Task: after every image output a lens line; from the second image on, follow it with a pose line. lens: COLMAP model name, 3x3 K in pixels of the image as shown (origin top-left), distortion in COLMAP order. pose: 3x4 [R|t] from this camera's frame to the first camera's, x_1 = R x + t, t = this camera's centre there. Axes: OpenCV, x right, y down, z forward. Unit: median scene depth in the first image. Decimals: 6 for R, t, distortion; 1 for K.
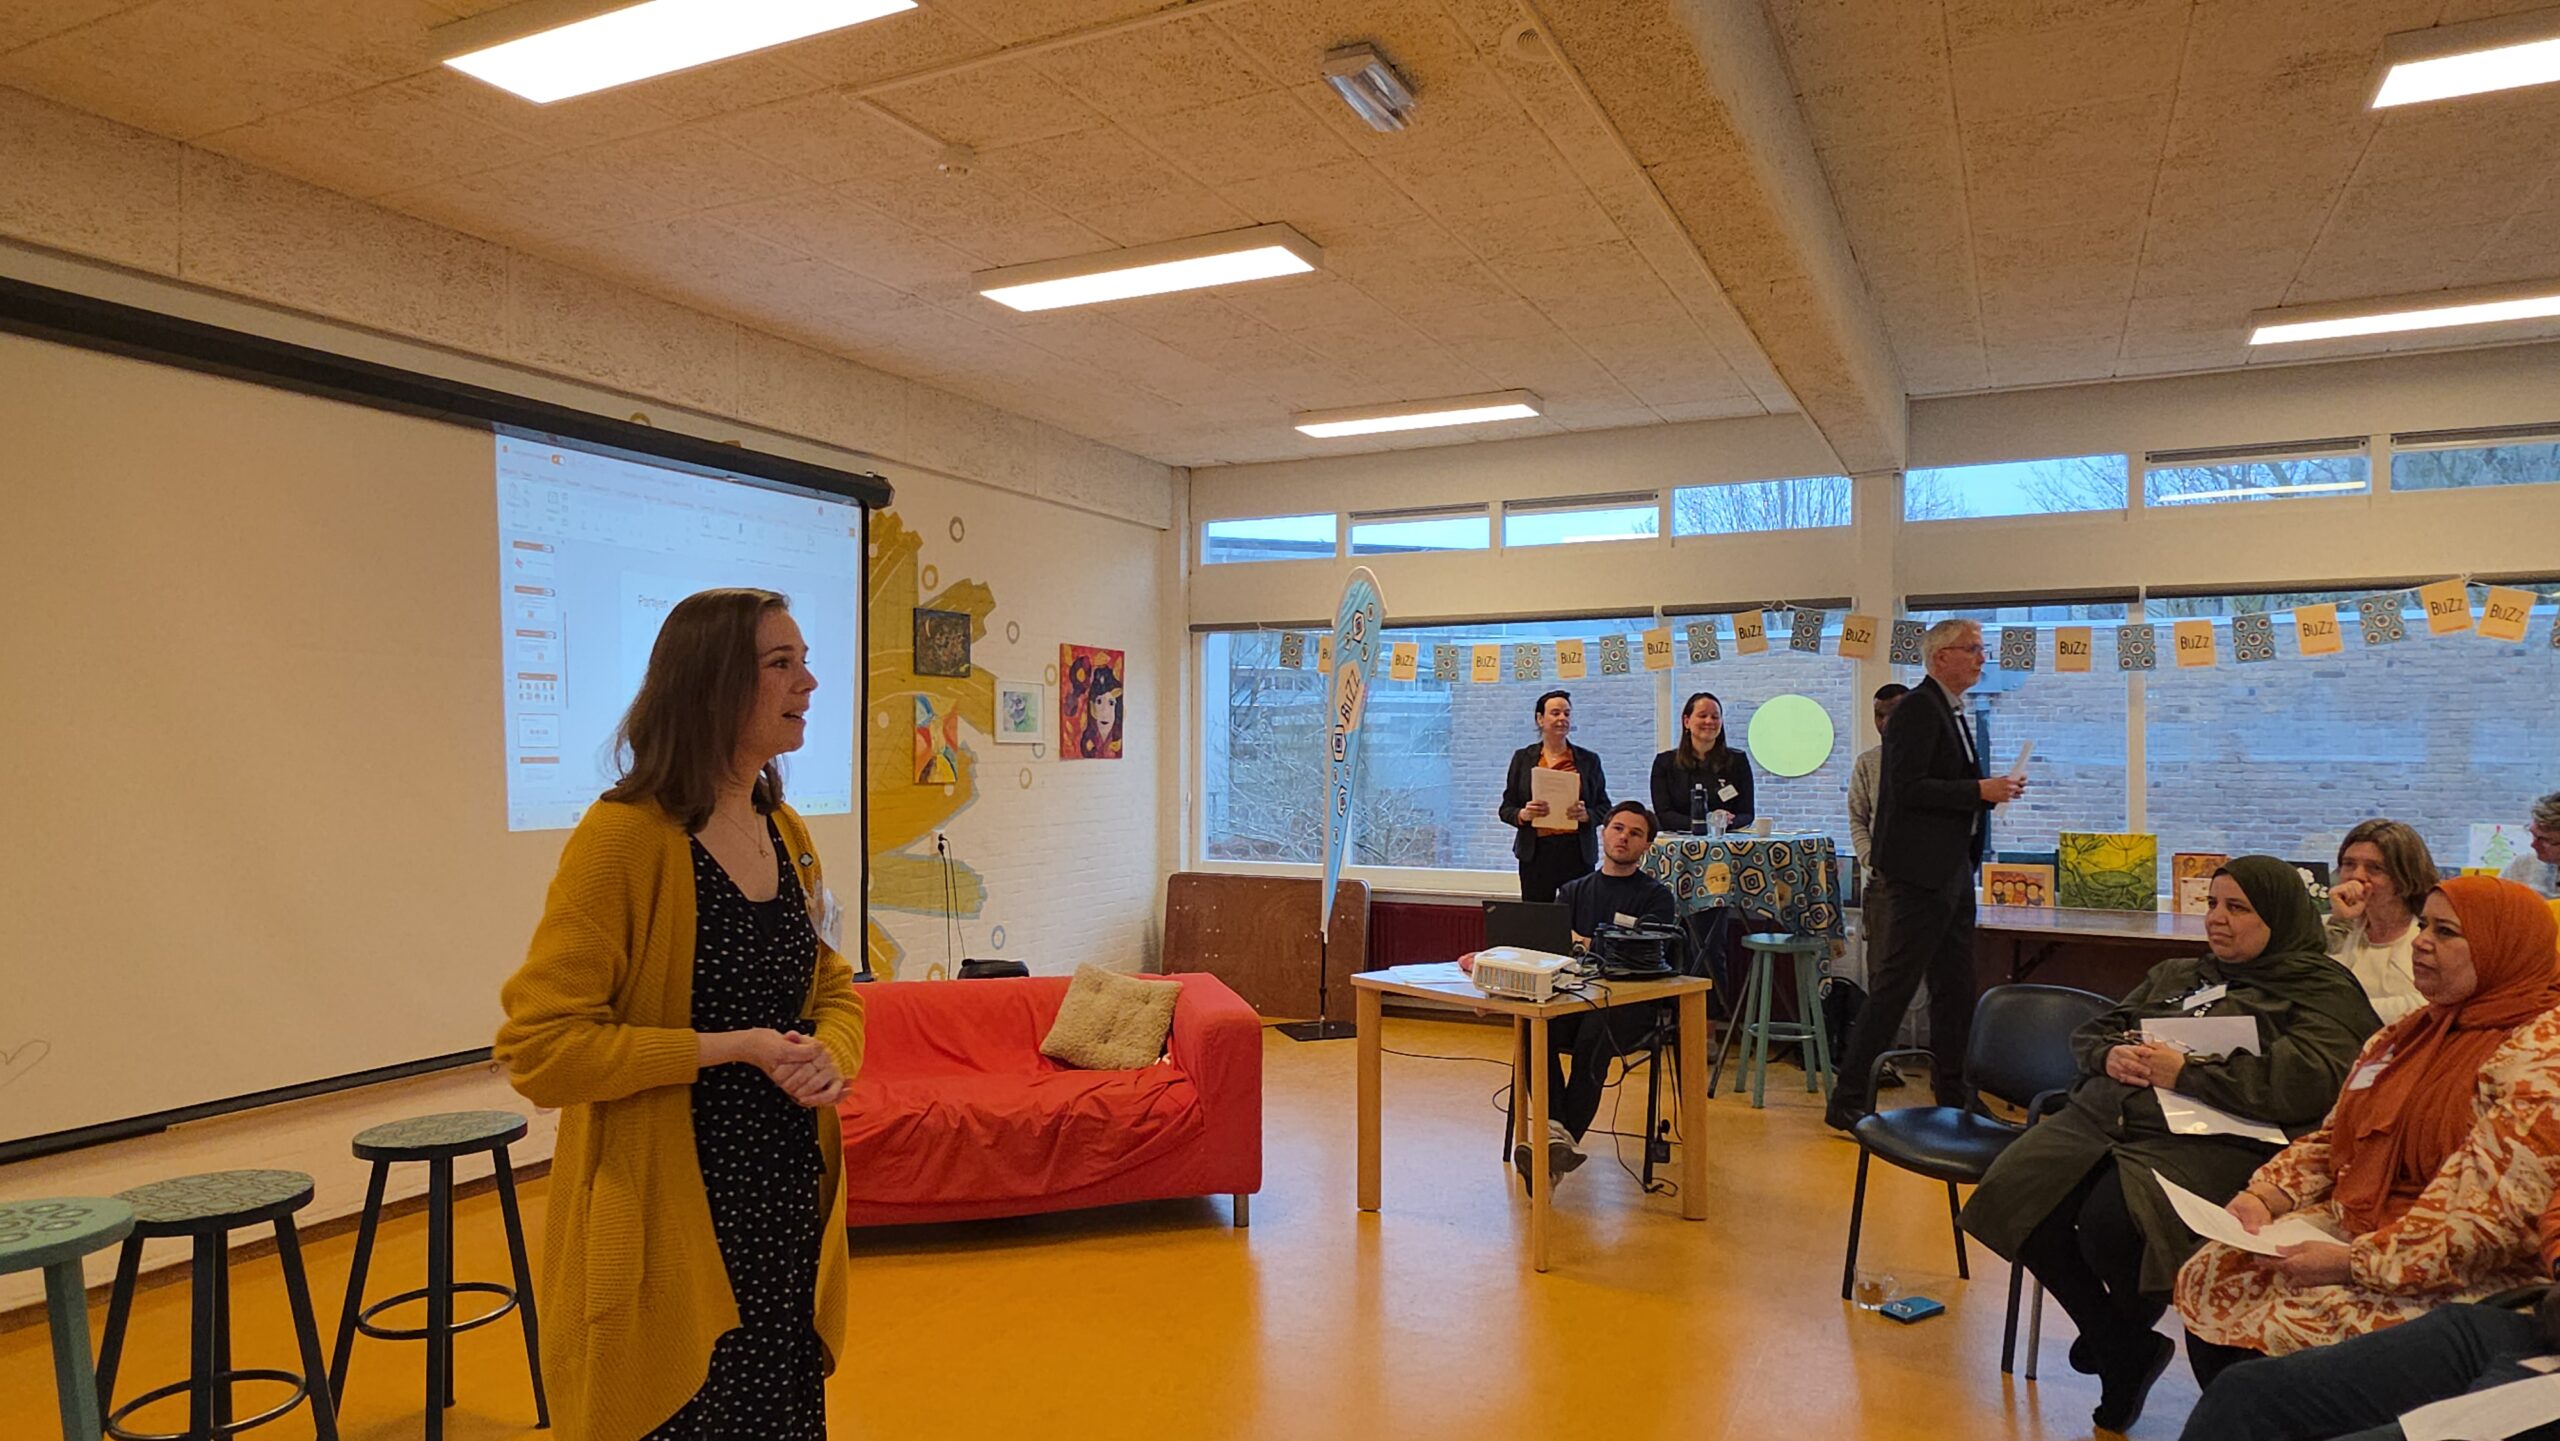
lens RADIAL K [[1538.5, 0, 1281.5], [0, 1538.5, 732.0], [0, 0, 1]] dist [0.014911, -0.011070]
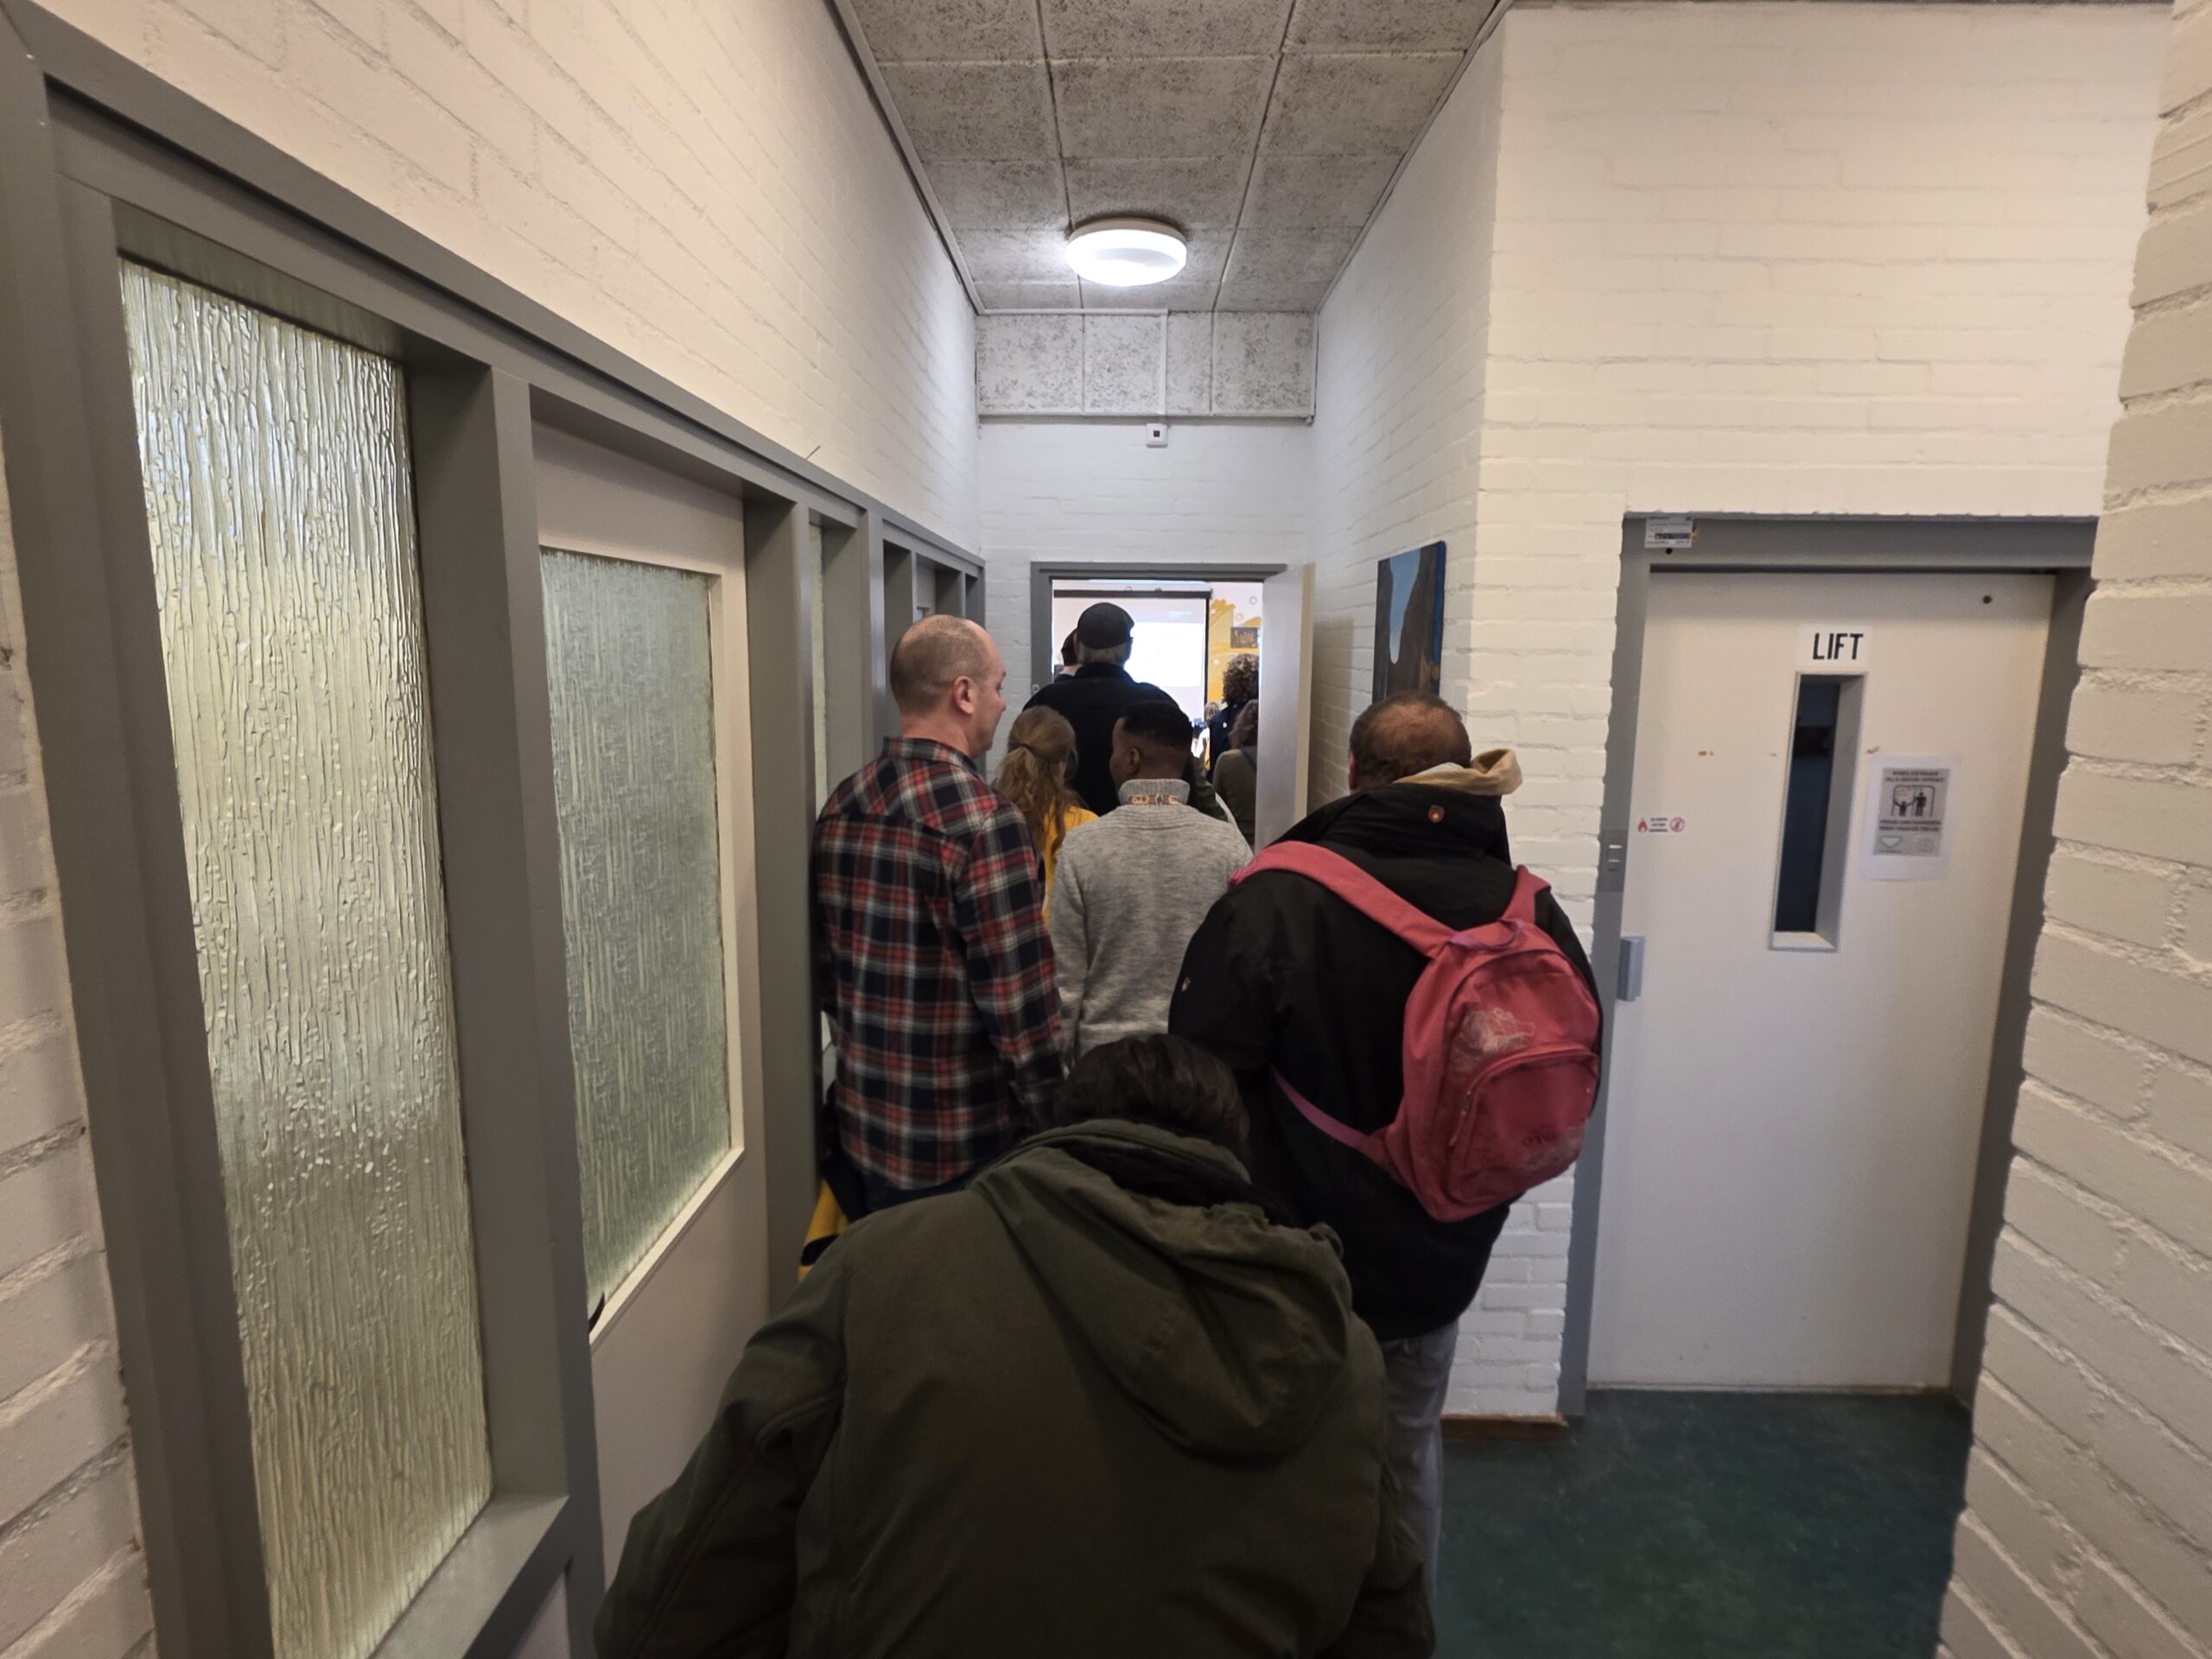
lens RADIAL K [[1152.1, 0, 1106.0], [0, 1152.1, 829.5], [0, 0, 1]] dist [-0.000168, -0.000008]
pose [[0.417215, 0.143640, -0.897385, 2.002799], [0.000146, 0.987420, 0.158120, -0.044618], [0.908808, -0.066101, 0.411945, -0.304898]]
